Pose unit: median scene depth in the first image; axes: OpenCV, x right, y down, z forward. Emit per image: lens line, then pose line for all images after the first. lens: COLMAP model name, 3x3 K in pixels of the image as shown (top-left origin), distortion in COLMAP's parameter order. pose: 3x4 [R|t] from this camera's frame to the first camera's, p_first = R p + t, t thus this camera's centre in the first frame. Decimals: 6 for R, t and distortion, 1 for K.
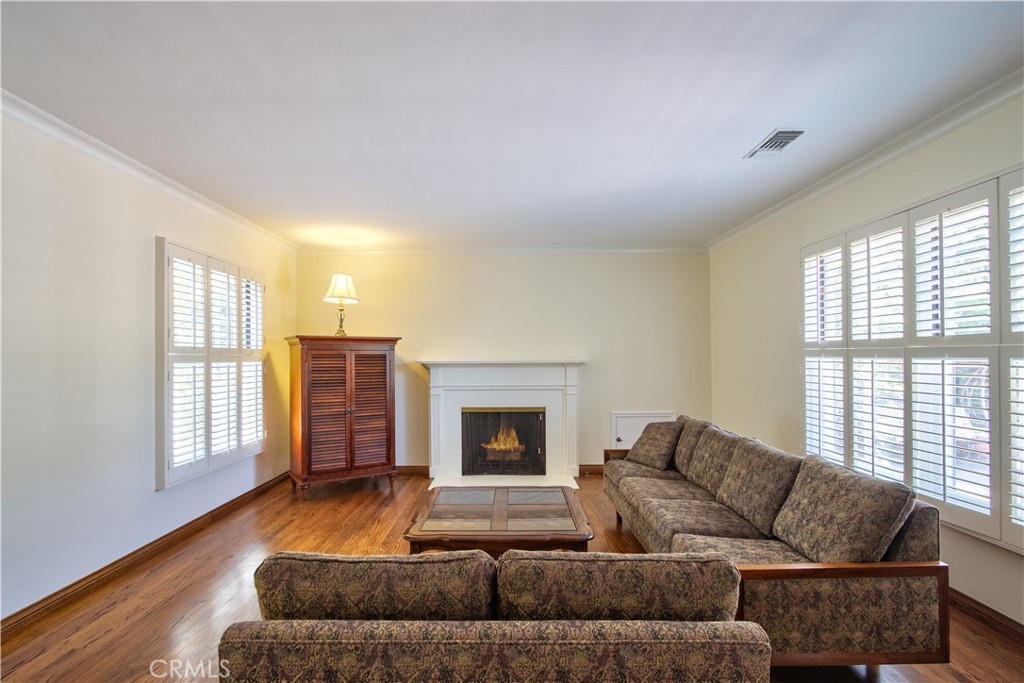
lens RADIAL K [[483.3, 0, 508.0], [0, 483.3, 353.8], [0, 0, 1]] dist [-0.005505, -0.000383]
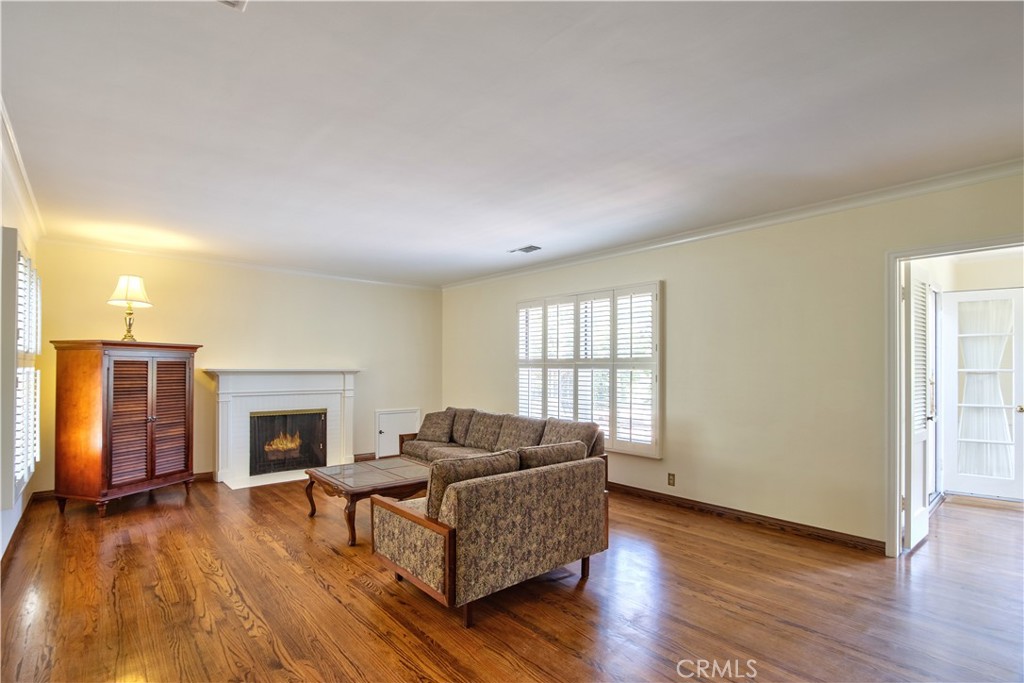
lens RADIAL K [[479.3, 0, 489.4], [0, 479.3, 362.1], [0, 0, 1]] dist [-0.003582, -0.000208]
pose [[0.768686, 0.016644, 0.639410, -0.461943], [-0.013830, 0.999860, -0.009401, 0.003155], [-0.639477, -0.001616, 0.768809, -0.192810]]
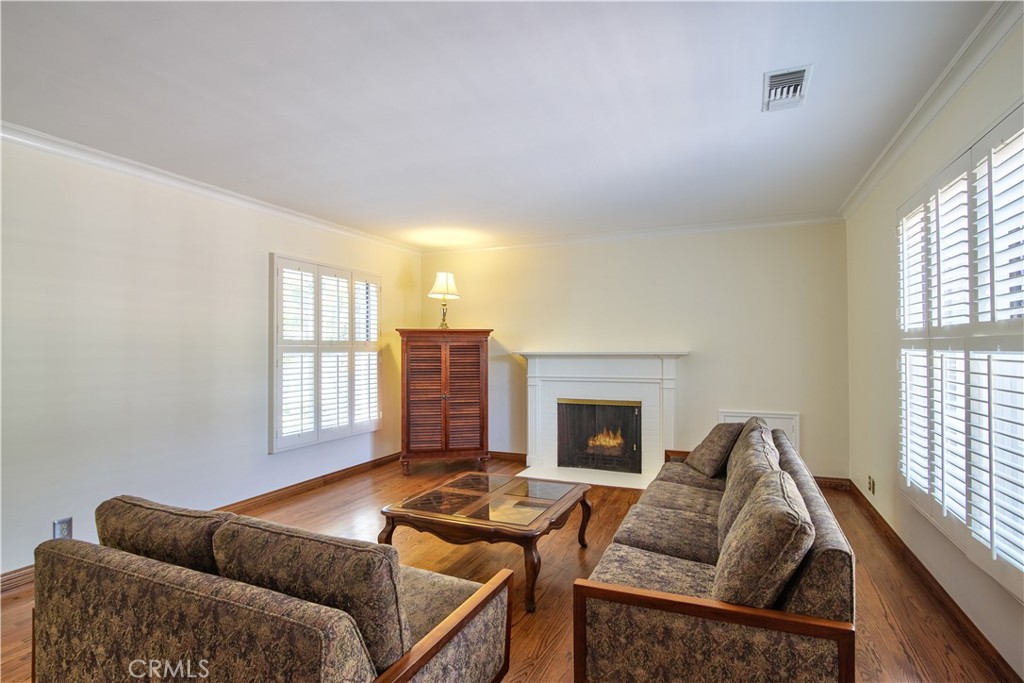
lens RADIAL K [[495.0, 0, 547.4], [0, 495.0, 343.9], [0, 0, 1]] dist [-0.000715, 0.000010]
pose [[0.930092, -0.001924, -0.367321, 0.328294], [0.002056, 0.999998, -0.000033, -0.002422], [0.367320, -0.000725, 0.930094, 0.048099]]
